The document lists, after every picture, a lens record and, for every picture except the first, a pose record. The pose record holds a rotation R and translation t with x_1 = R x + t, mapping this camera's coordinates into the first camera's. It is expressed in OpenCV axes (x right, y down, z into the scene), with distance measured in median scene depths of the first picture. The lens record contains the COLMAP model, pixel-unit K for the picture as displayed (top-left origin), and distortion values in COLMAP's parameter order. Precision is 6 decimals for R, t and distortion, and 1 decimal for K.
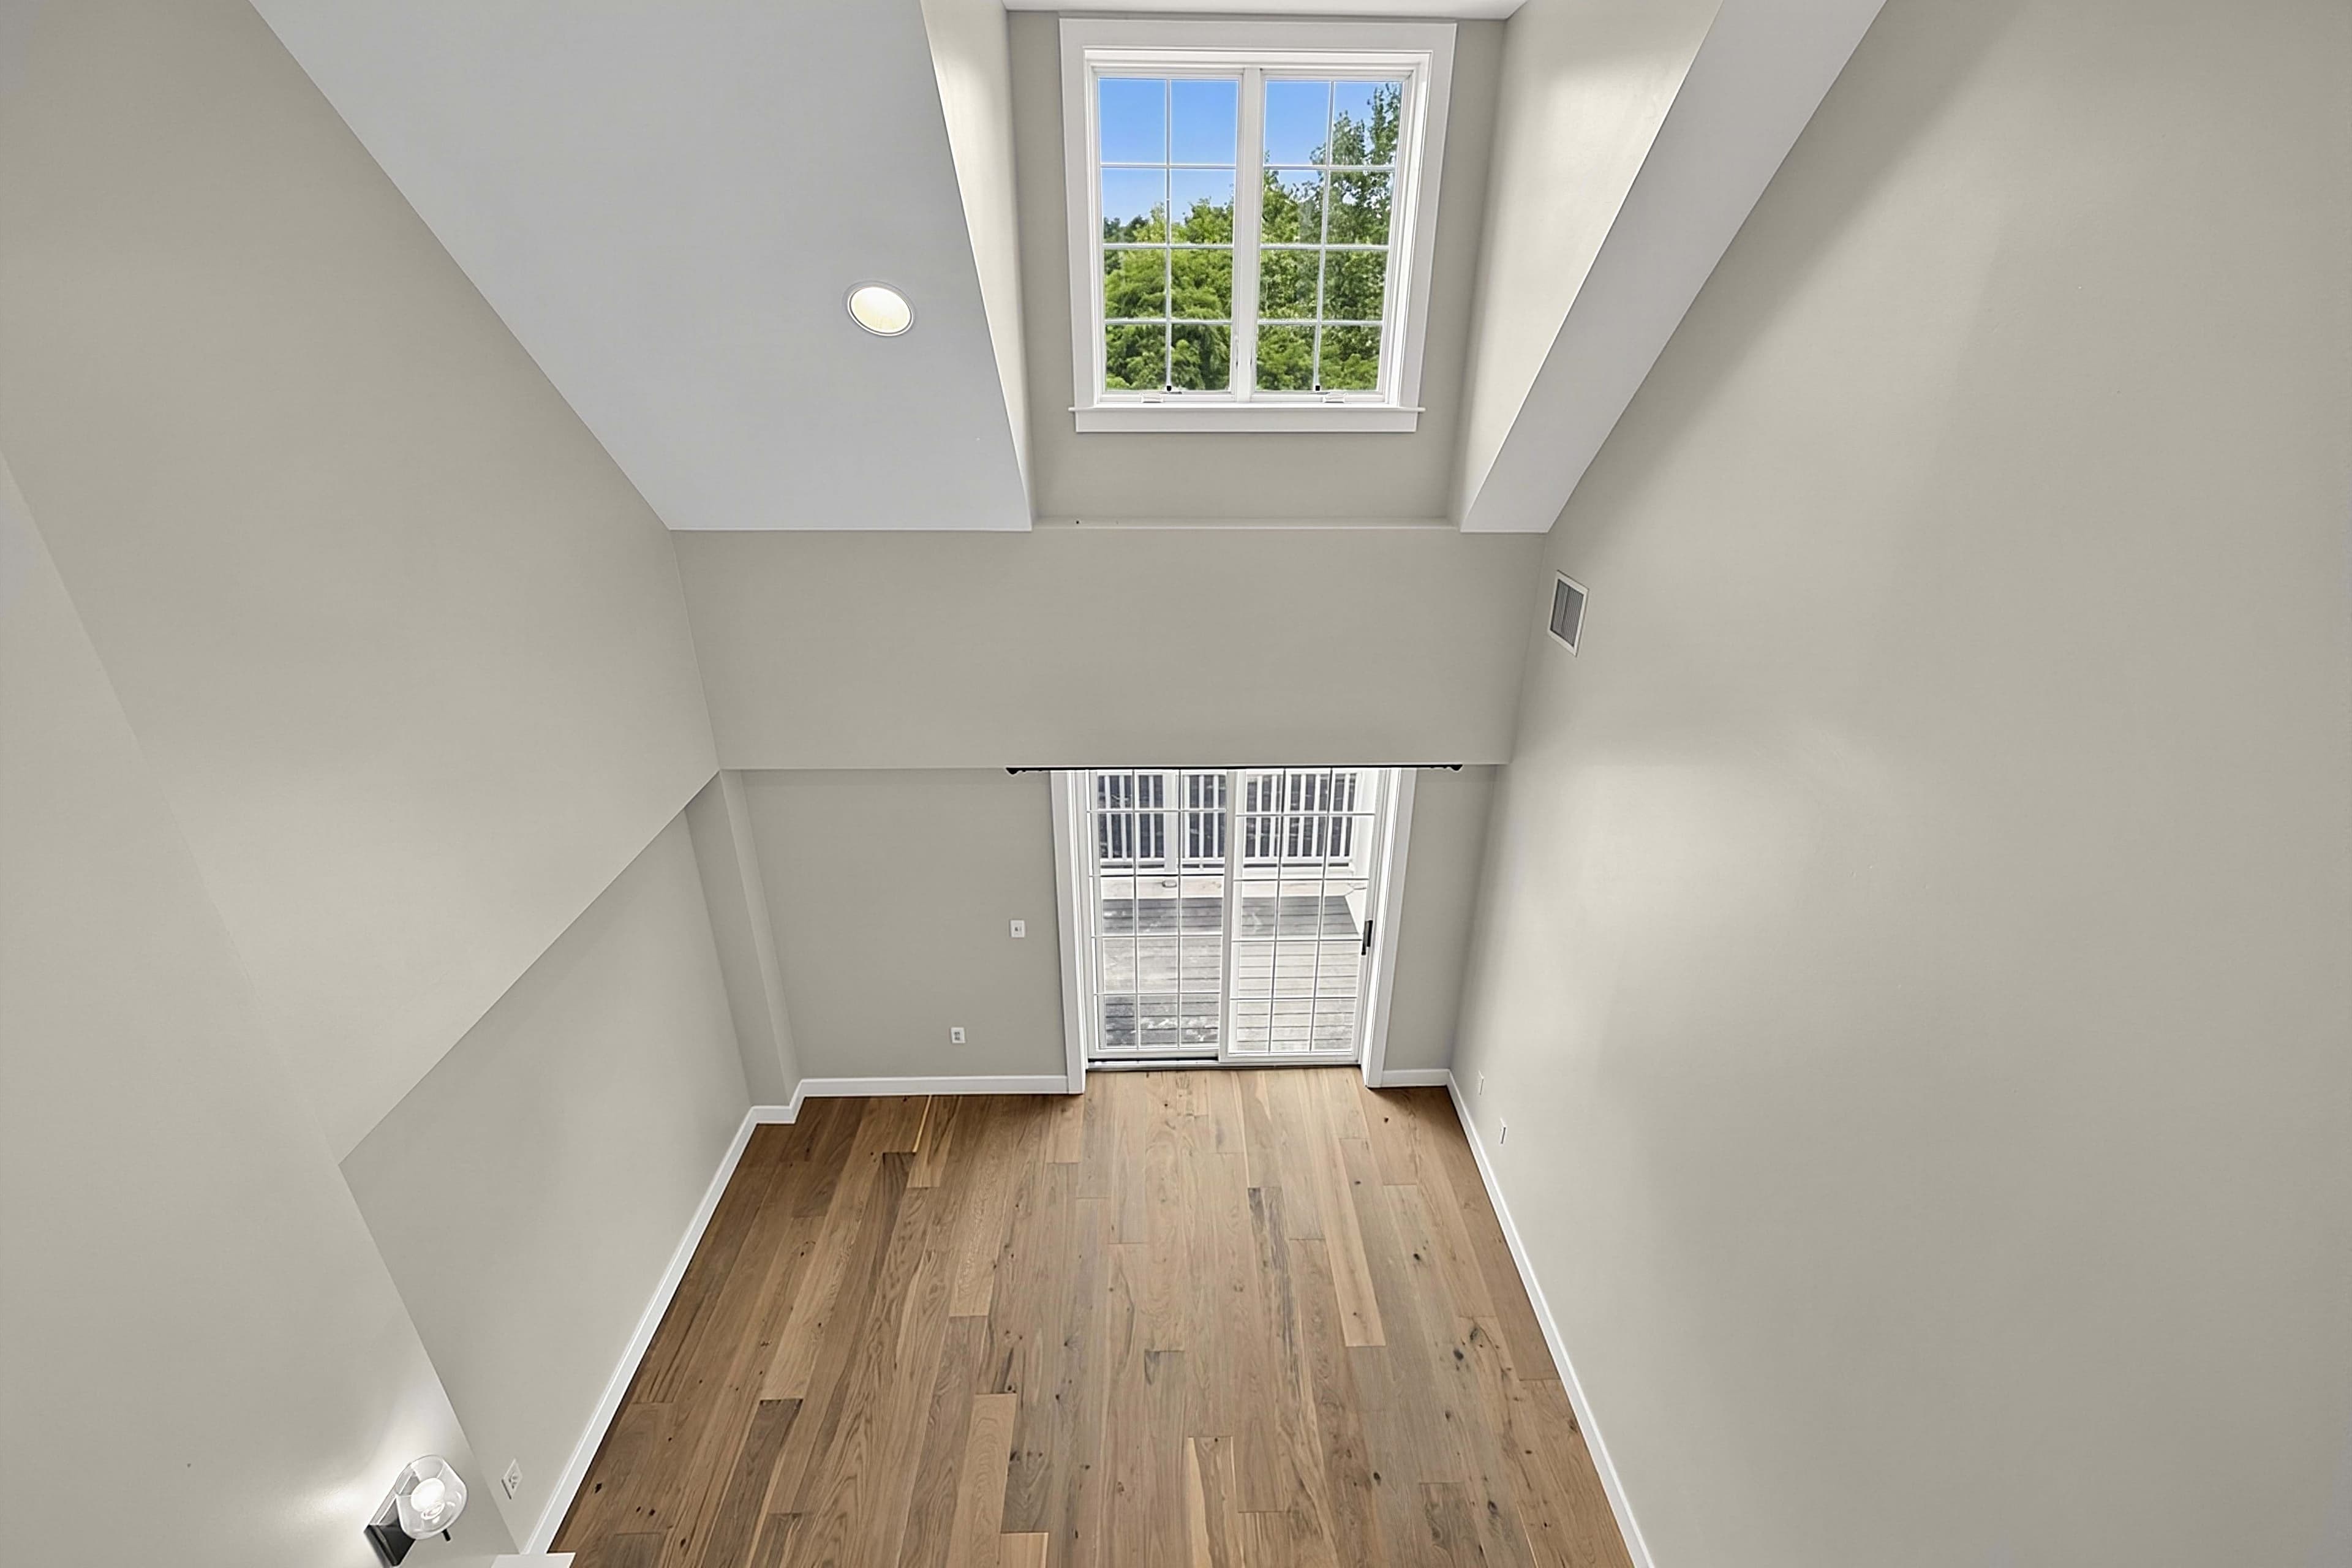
lens RADIAL K [[926.0, 0, 1223.7], [0, 926.0, 833.7], [0, 0, 1]] dist [0.014261, -0.001065]
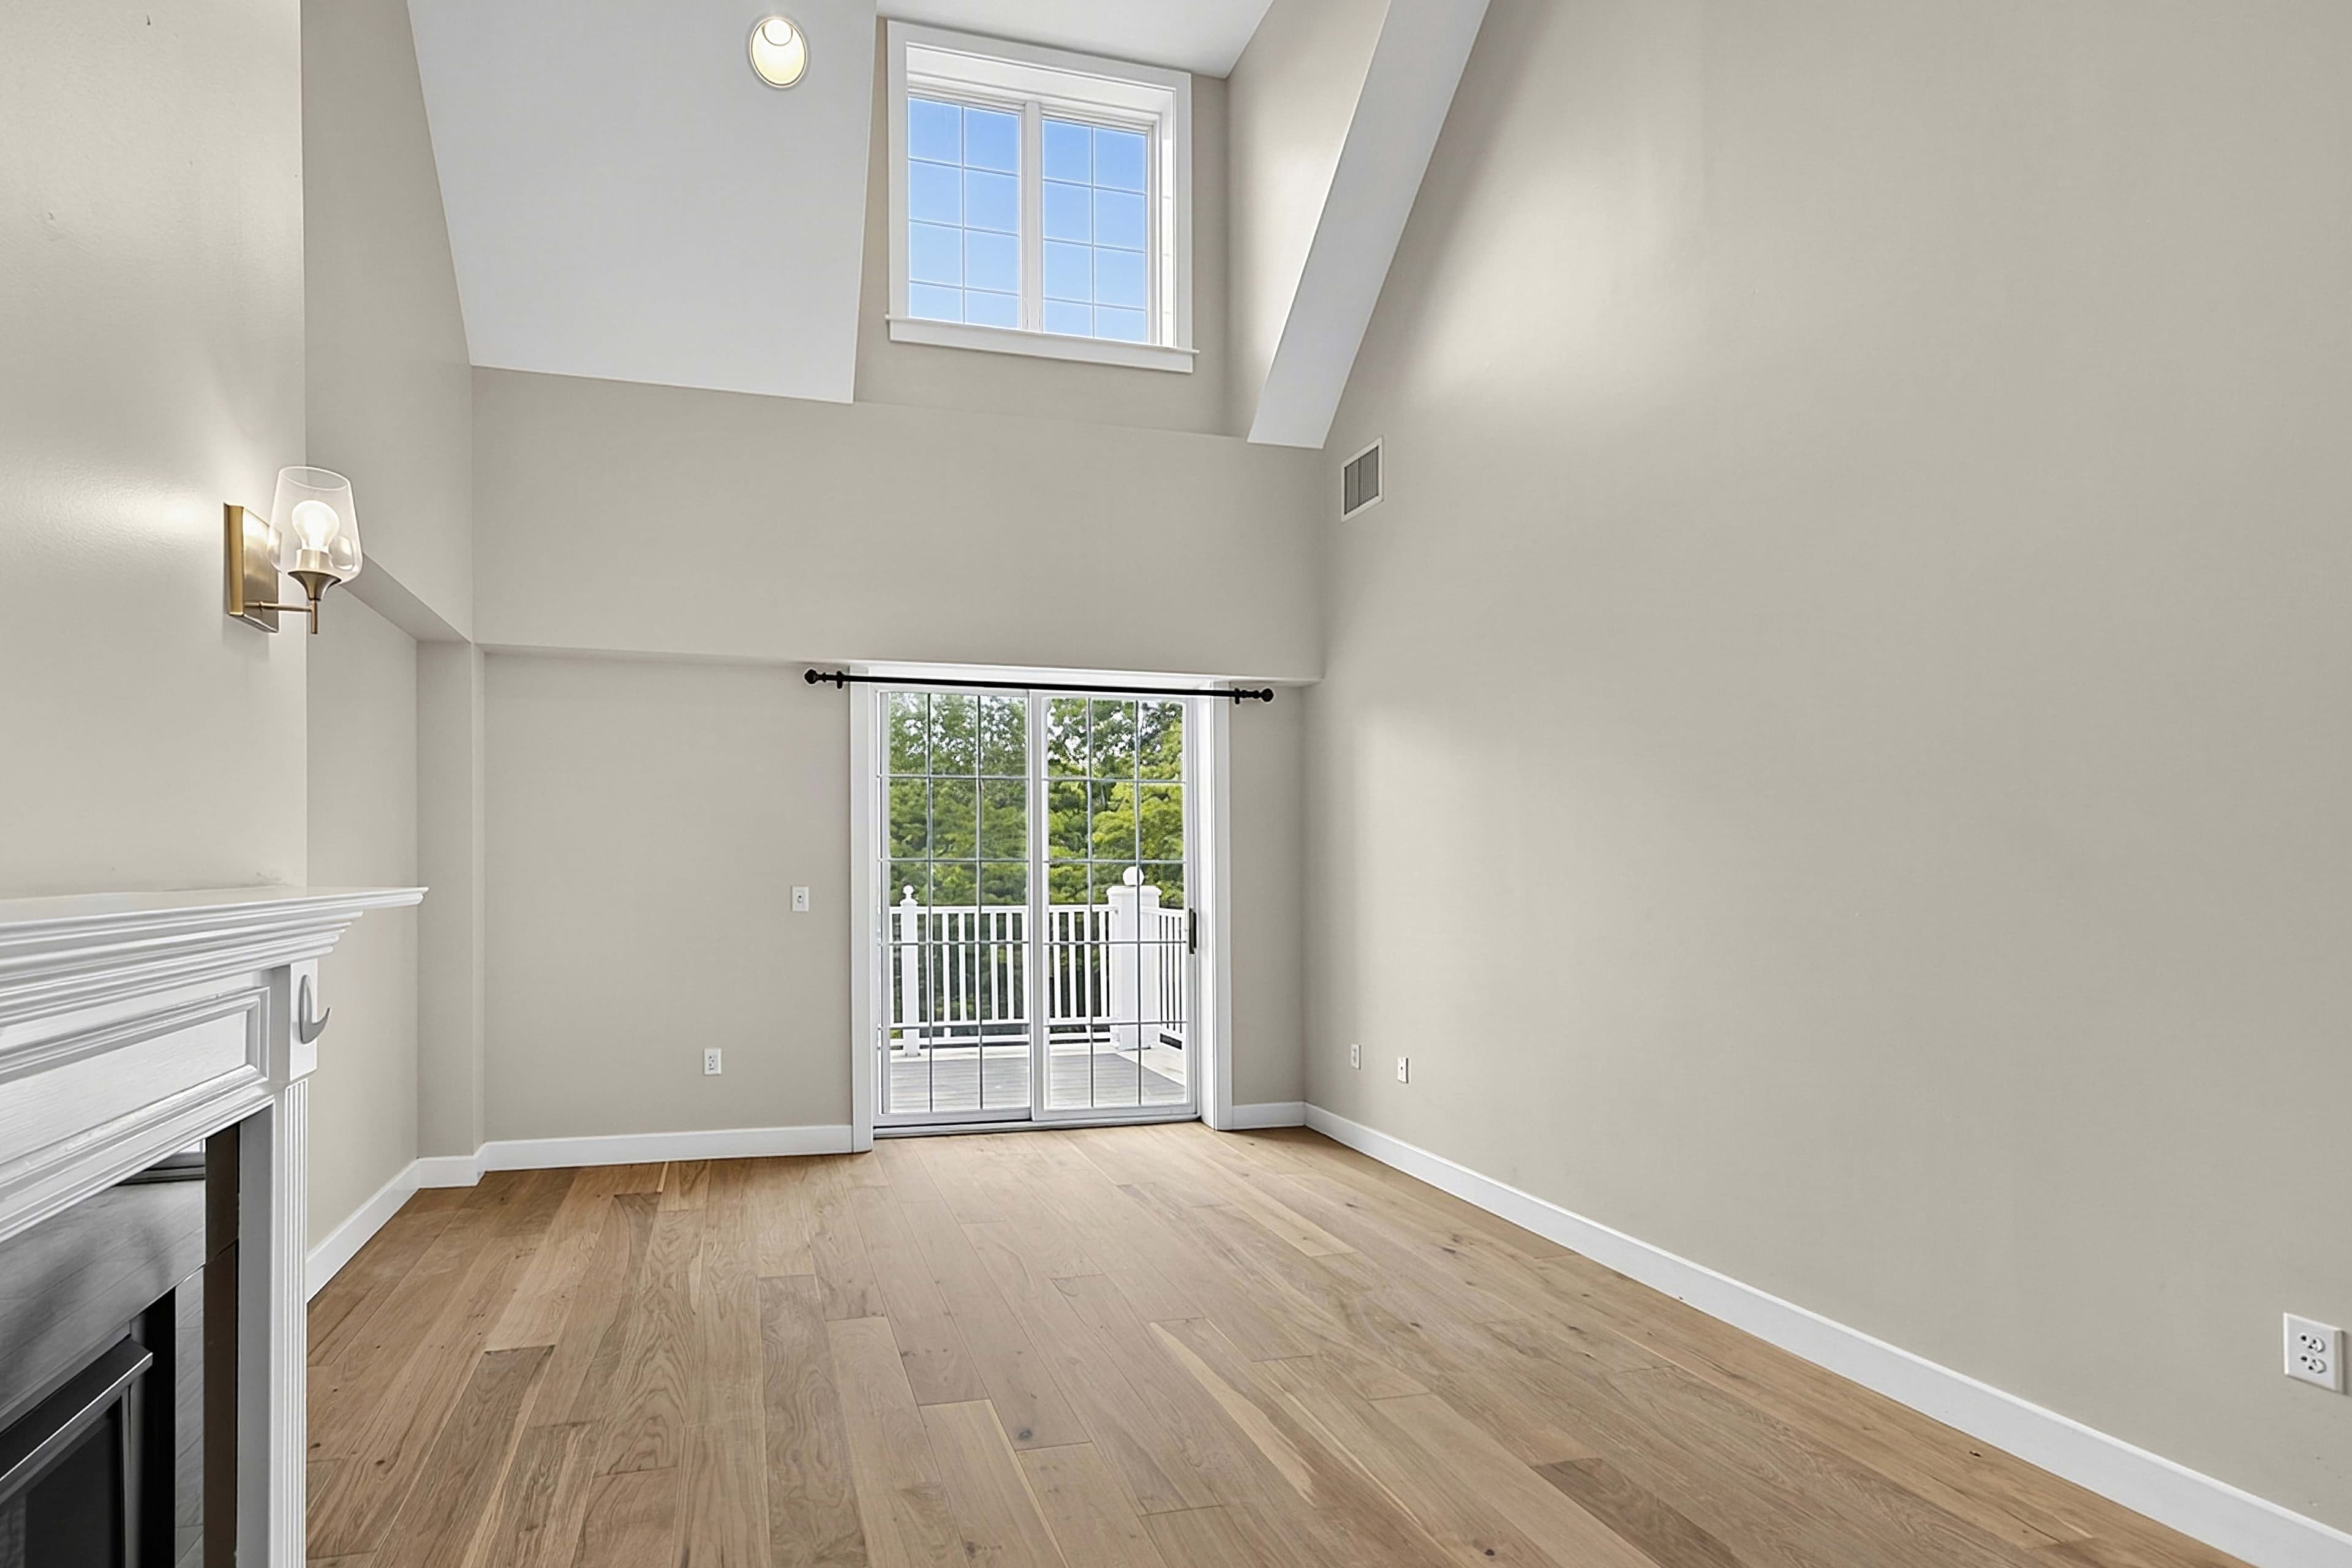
lens RADIAL K [[1011.7, 0, 1042.9], [0, 1011.7, 851.0], [0, 0, 1]] dist [0.014222, -0.002018]
pose [[0.982923, -0.037513, 0.180154, -0.210904], [0.106447, 0.914490, -0.390356, 0.542653], [-0.150106, 0.402866, 0.902866, 0.162911]]
